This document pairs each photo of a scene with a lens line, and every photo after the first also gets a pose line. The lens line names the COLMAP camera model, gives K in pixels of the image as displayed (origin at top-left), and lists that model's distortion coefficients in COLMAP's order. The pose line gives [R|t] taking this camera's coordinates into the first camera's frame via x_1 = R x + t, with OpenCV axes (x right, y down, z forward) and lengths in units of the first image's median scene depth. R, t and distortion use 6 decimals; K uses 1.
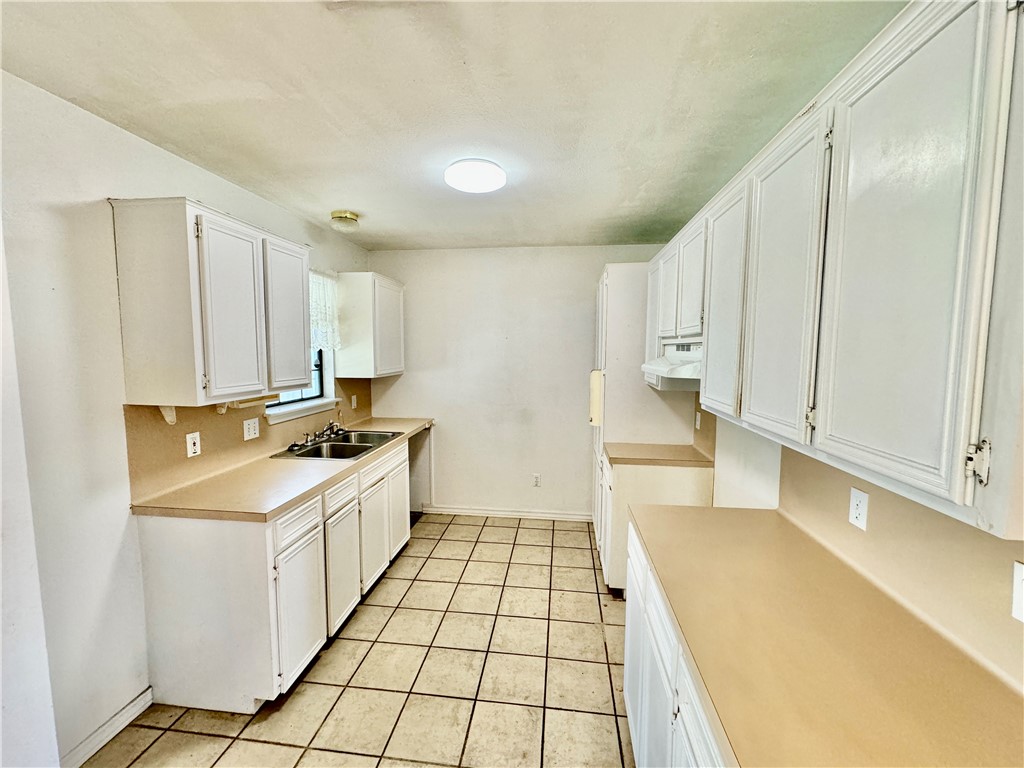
lens RADIAL K [[422.3, 0, 510.0], [0, 422.3, 383.9], [0, 0, 1]] dist [-0.002912, -0.000336]
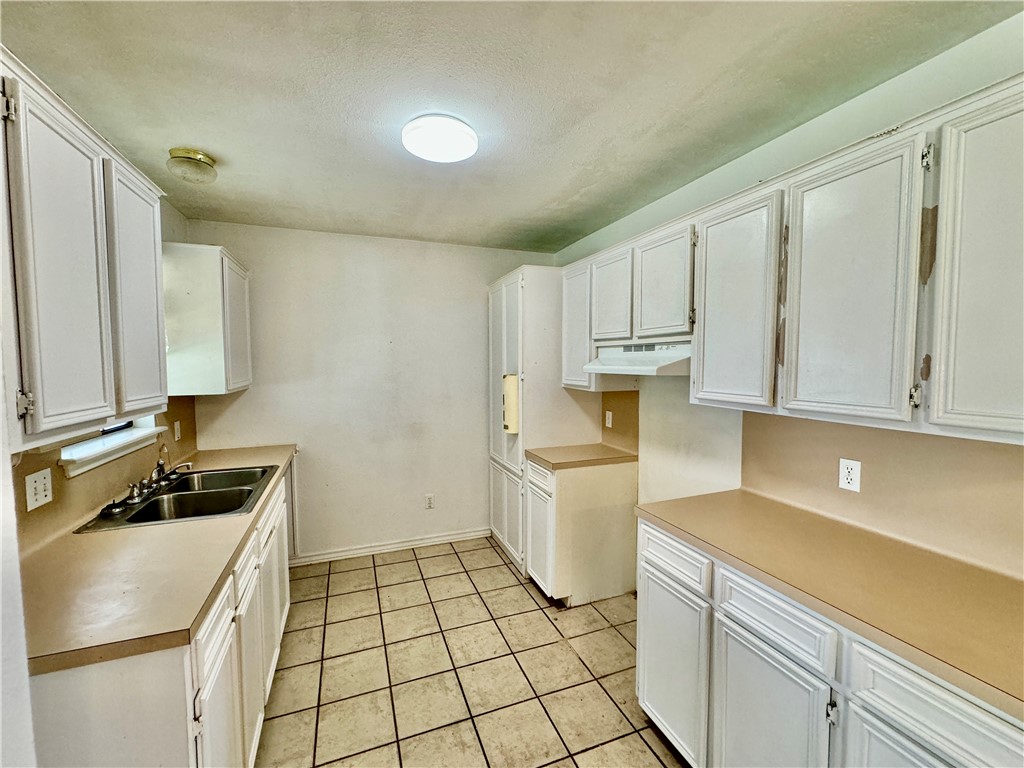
lens RADIAL K [[422.3, 0, 510.0], [0, 422.3, 383.9], [0, 0, 1]] dist [-0.002912, -0.000336]
pose [[0.883985, -0.034058, 0.466274, -0.256777], [0.047363, 0.998736, -0.016842, 0.003570], [-0.465111, 0.036972, 0.884480, 0.160898]]
